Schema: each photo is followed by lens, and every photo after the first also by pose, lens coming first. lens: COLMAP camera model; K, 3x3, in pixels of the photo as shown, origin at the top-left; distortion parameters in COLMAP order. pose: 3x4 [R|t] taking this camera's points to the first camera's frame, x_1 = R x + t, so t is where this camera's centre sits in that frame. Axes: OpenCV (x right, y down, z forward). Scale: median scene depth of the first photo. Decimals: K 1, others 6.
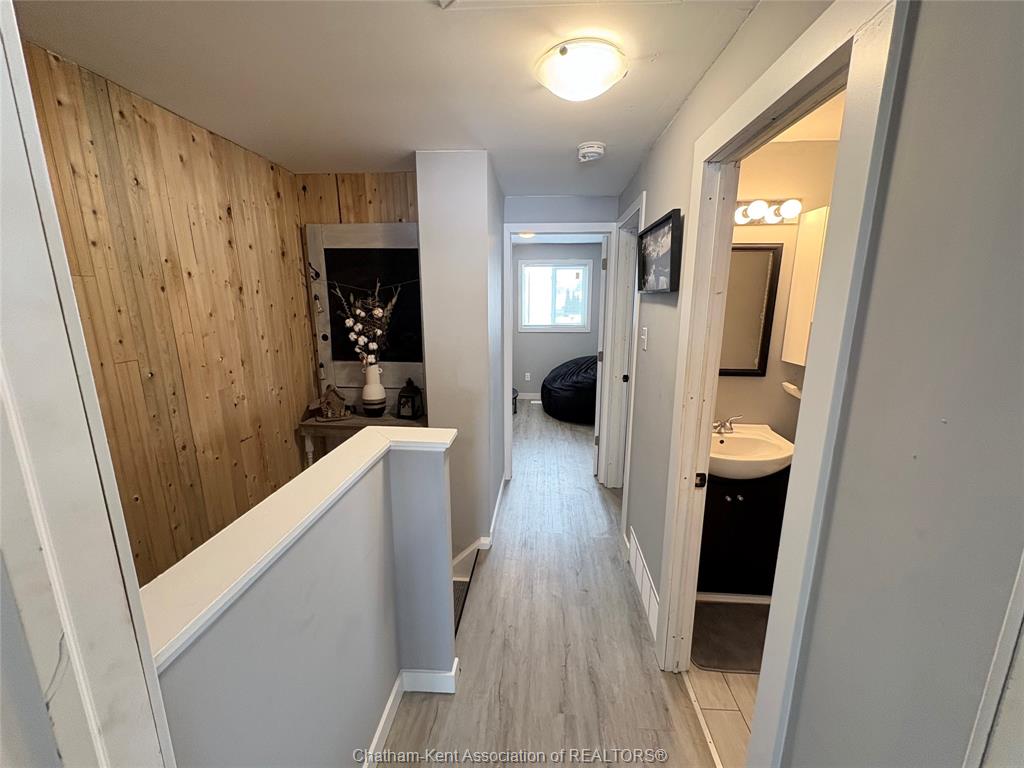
lens RADIAL K [[408.3, 0, 513.3], [0, 408.3, 382.3], [0, 0, 1]] dist [0.000480, 0.000274]
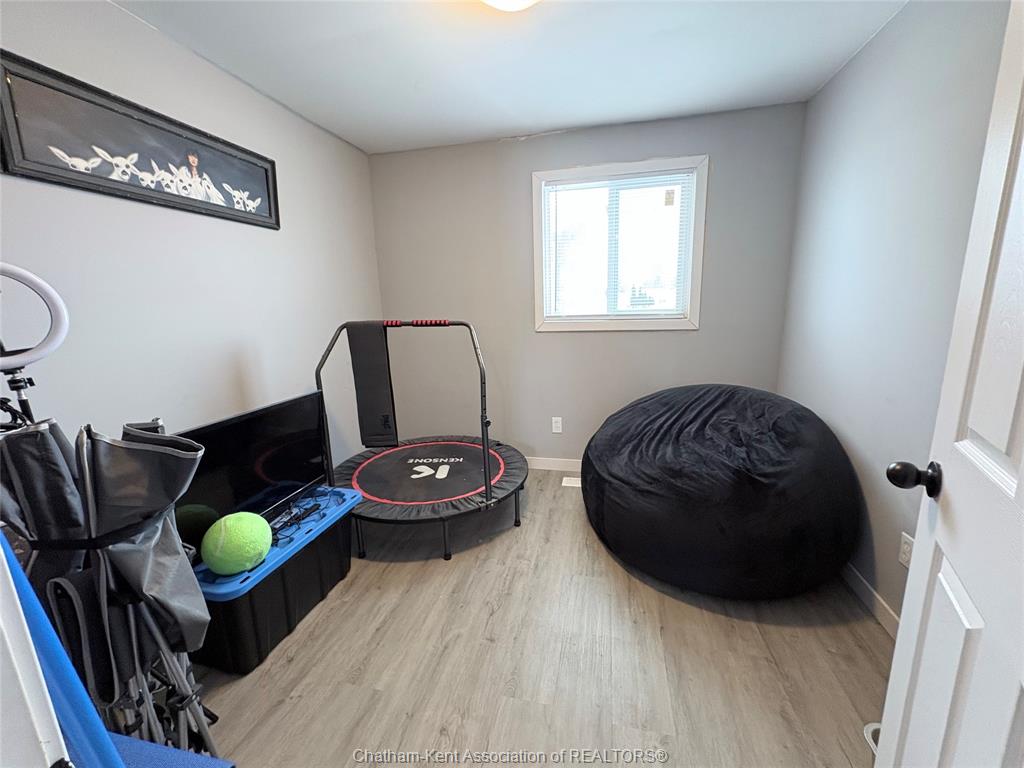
lens RADIAL K [[408.3, 0, 513.3], [0, 408.3, 382.3], [0, 0, 1]] dist [0.000480, 0.000274]
pose [[0.988405, 0.002142, -0.151825, 0.060416], [-0.003004, 0.999981, -0.005447, -0.063992], [0.151811, 0.005840, 0.988392, 0.549809]]
